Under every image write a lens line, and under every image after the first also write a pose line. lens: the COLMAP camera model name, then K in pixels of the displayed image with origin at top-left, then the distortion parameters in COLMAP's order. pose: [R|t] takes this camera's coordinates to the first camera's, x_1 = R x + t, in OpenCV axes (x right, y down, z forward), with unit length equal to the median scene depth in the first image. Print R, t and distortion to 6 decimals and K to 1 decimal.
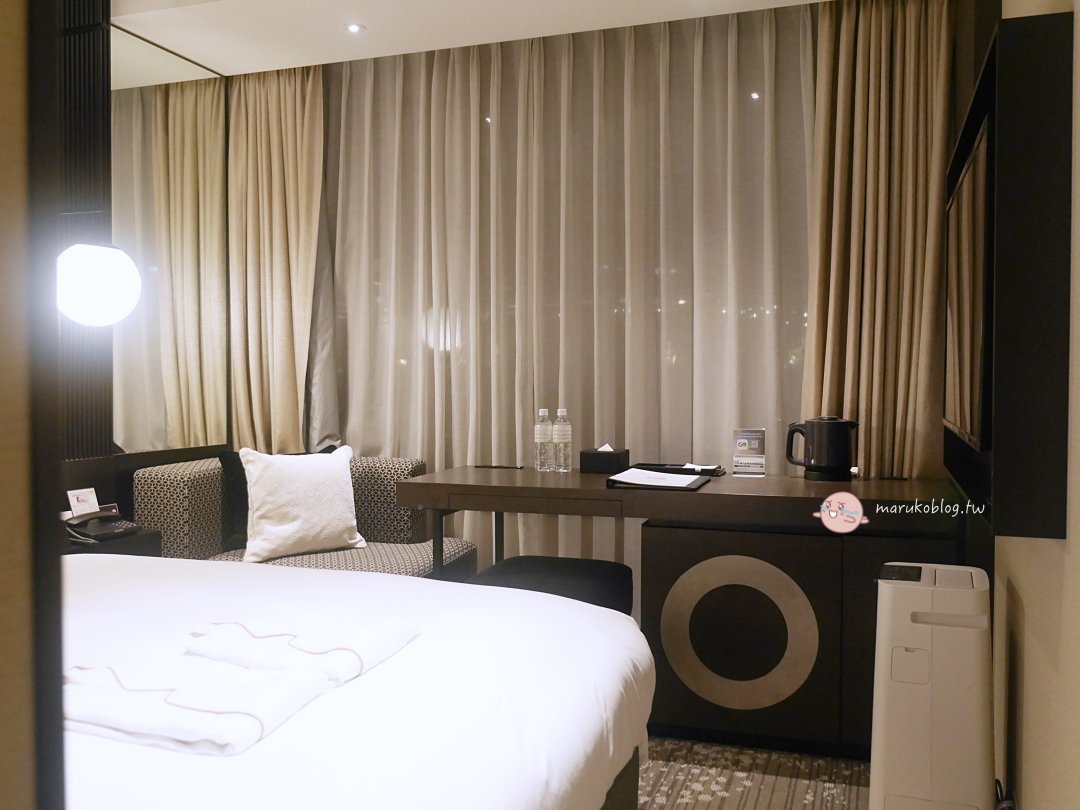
lens RADIAL K [[945.6, 0, 544.0], [0, 945.6, 391.4], [0, 0, 1]] dist [-0.001873, 0.152012]
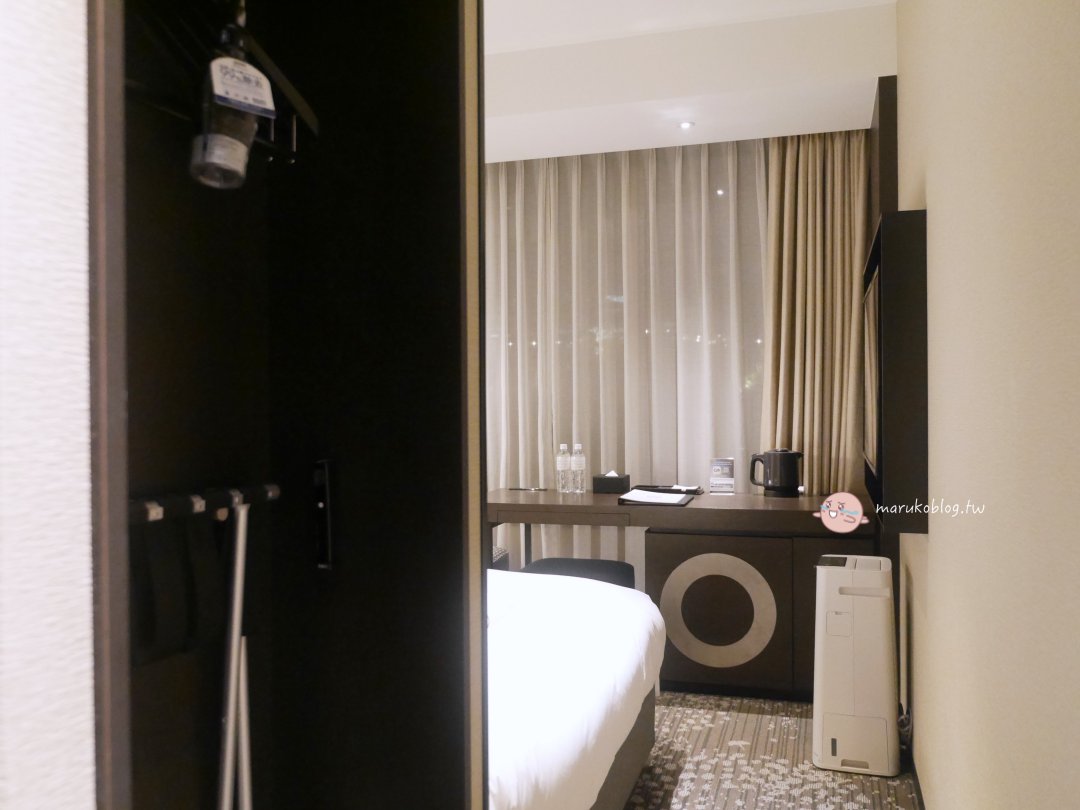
lens RADIAL K [[888.5, 0, 540.0], [0, 888.5, 405.0], [0, 0, 1]] dist [0.072168, 0.000478]
pose [[0.999529, -0.011919, 0.028292, -0.074192], [0.012135, 0.999899, -0.007462, -0.029985], [-0.028200, 0.007802, 0.999572, -0.249782]]
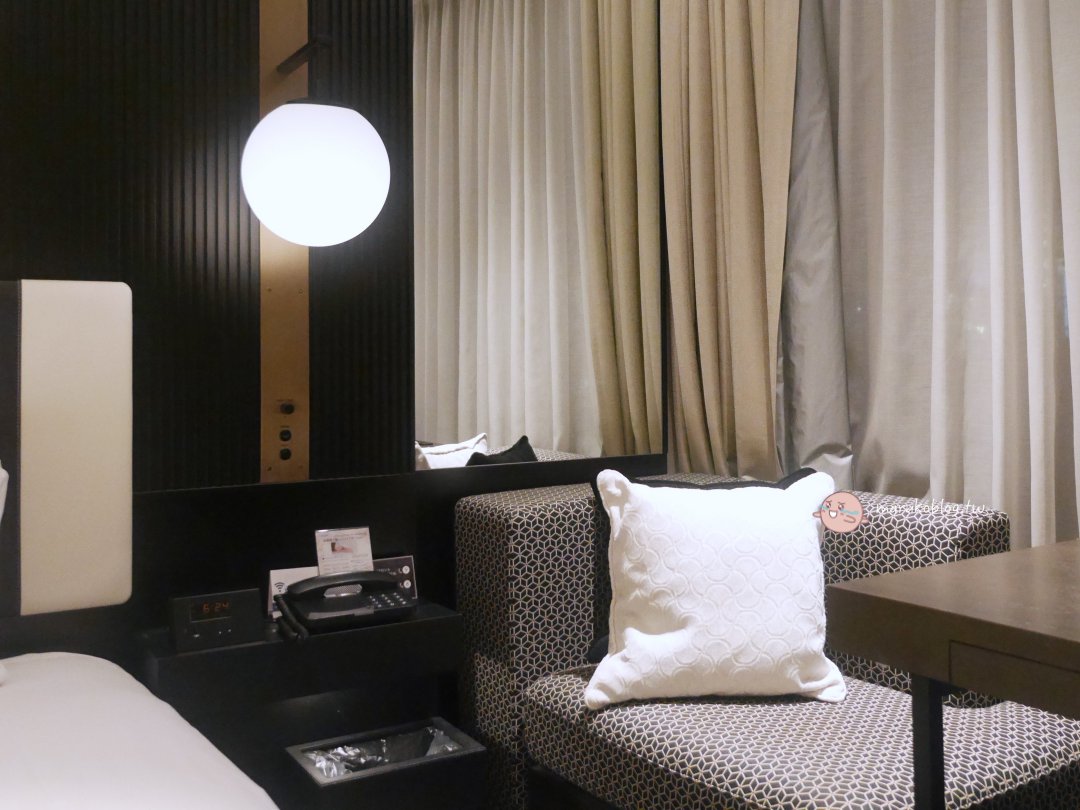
lens RADIAL K [[1131.1, 0, 540.1], [0, 1131.1, 356.4], [0, 0, 1]] dist [0.002019, 0.007398]
pose [[0.791030, -0.009437, -0.611705, 0.036930], [0.003236, 0.999932, -0.011242, 0.005419], [0.611769, 0.006913, 0.791006, 0.564127]]
